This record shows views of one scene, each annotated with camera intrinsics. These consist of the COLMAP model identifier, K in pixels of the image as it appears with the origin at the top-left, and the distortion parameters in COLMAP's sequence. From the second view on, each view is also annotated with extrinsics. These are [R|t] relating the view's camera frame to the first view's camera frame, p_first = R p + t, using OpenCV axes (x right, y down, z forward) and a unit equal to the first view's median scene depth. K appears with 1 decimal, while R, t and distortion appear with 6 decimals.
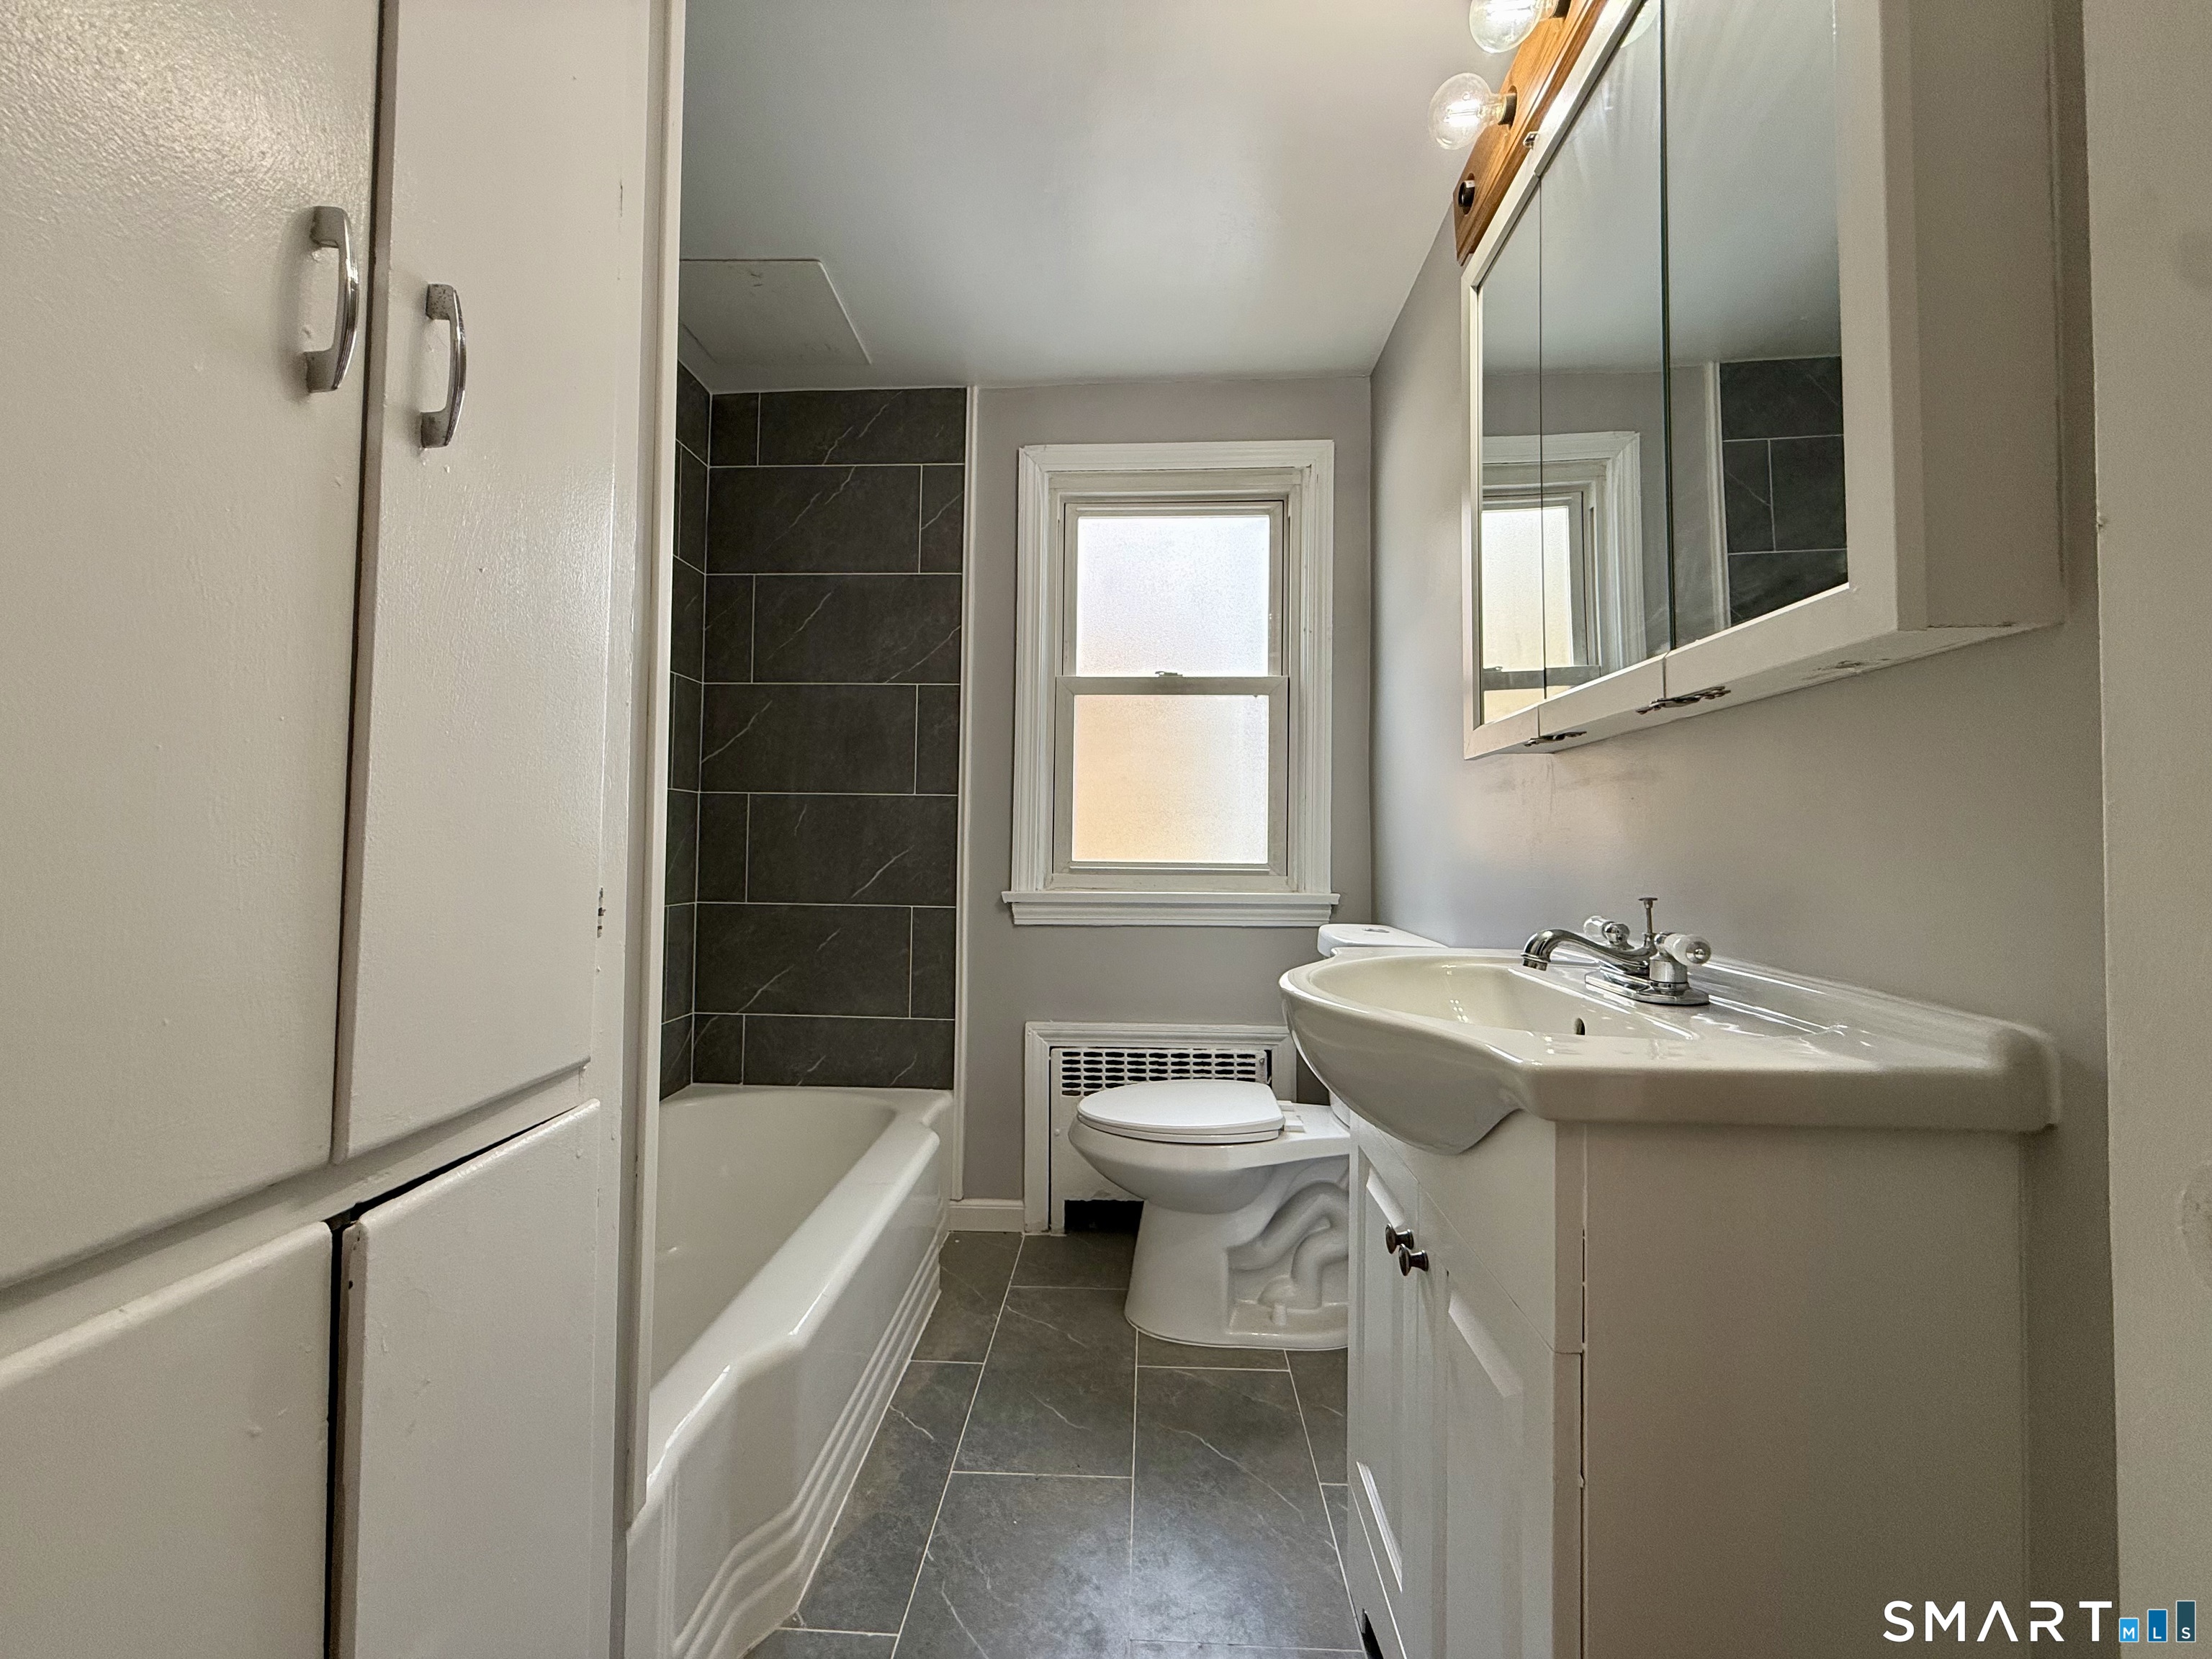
lens RADIAL K [[877.9, 0, 1103.2], [0, 877.9, 830.1], [0, 0, 1]] dist [-0.002147, -0.000094]
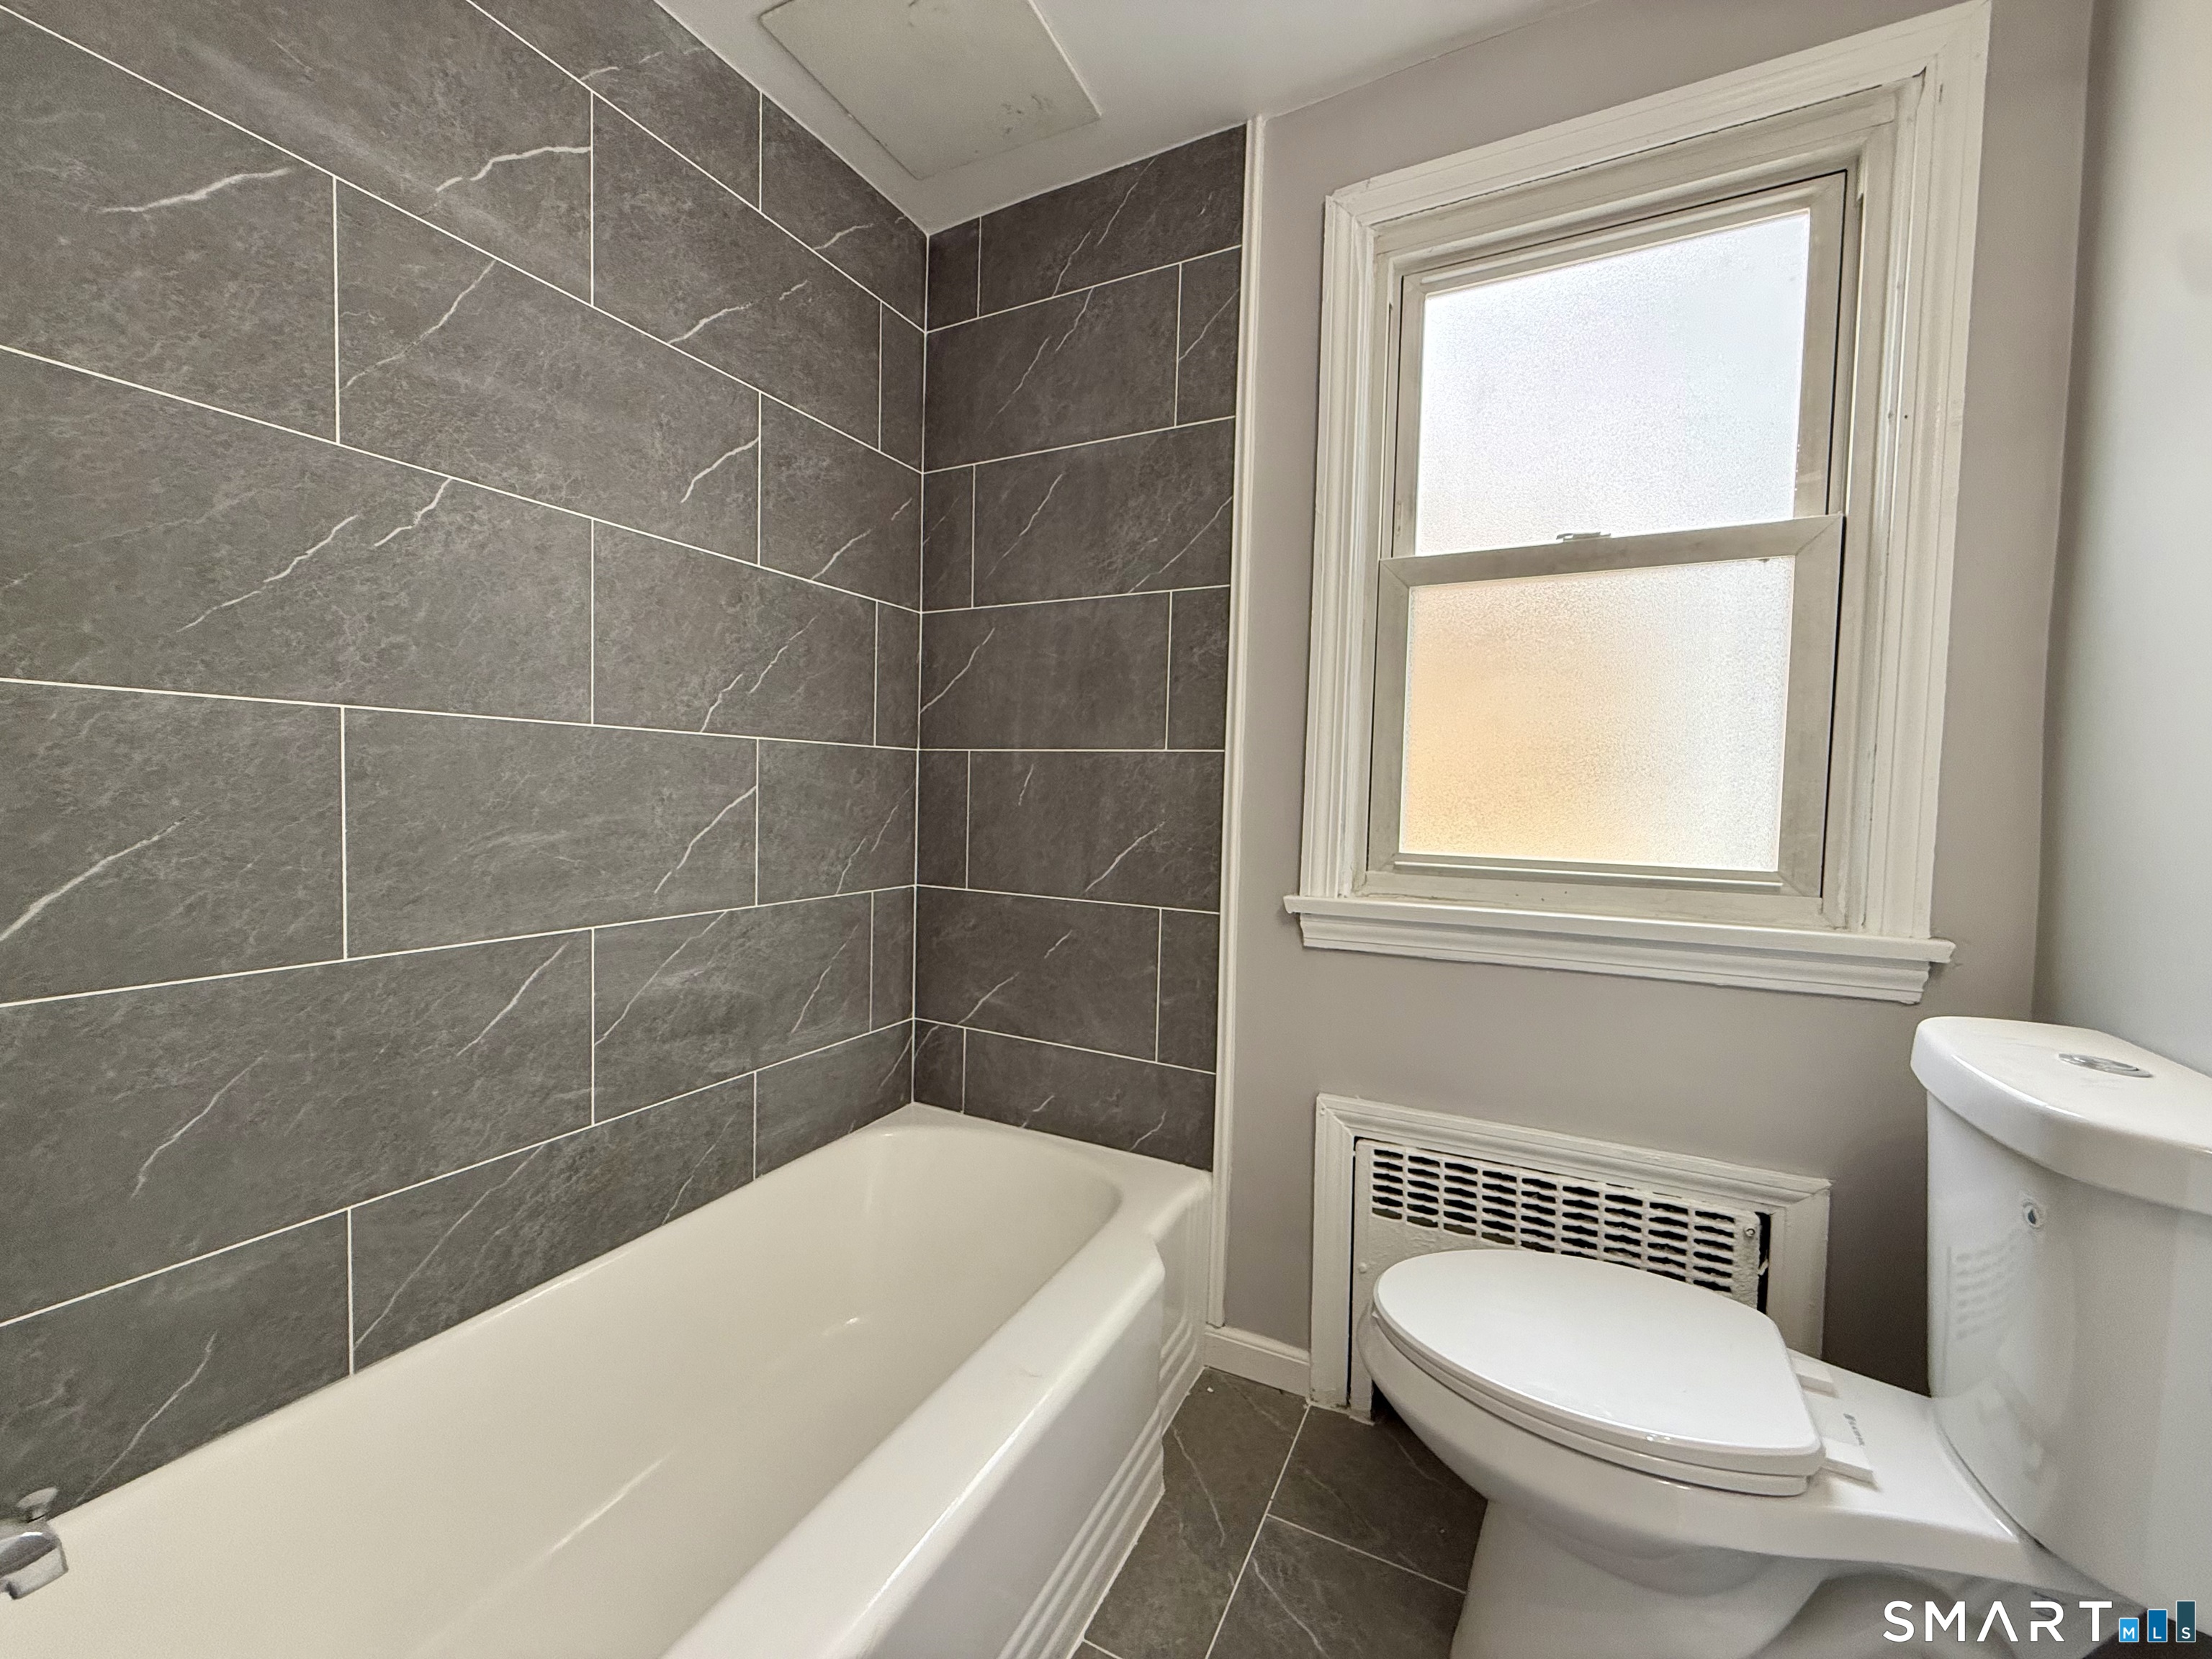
lens RADIAL K [[877.9, 0, 1103.2], [0, 877.9, 830.1], [0, 0, 1]] dist [-0.002147, -0.000094]
pose [[0.910336, 0.027833, -0.412933, 0.031561], [-0.003281, 0.998190, 0.060049, -0.018655], [0.413857, -0.053310, 0.908780, 0.338238]]
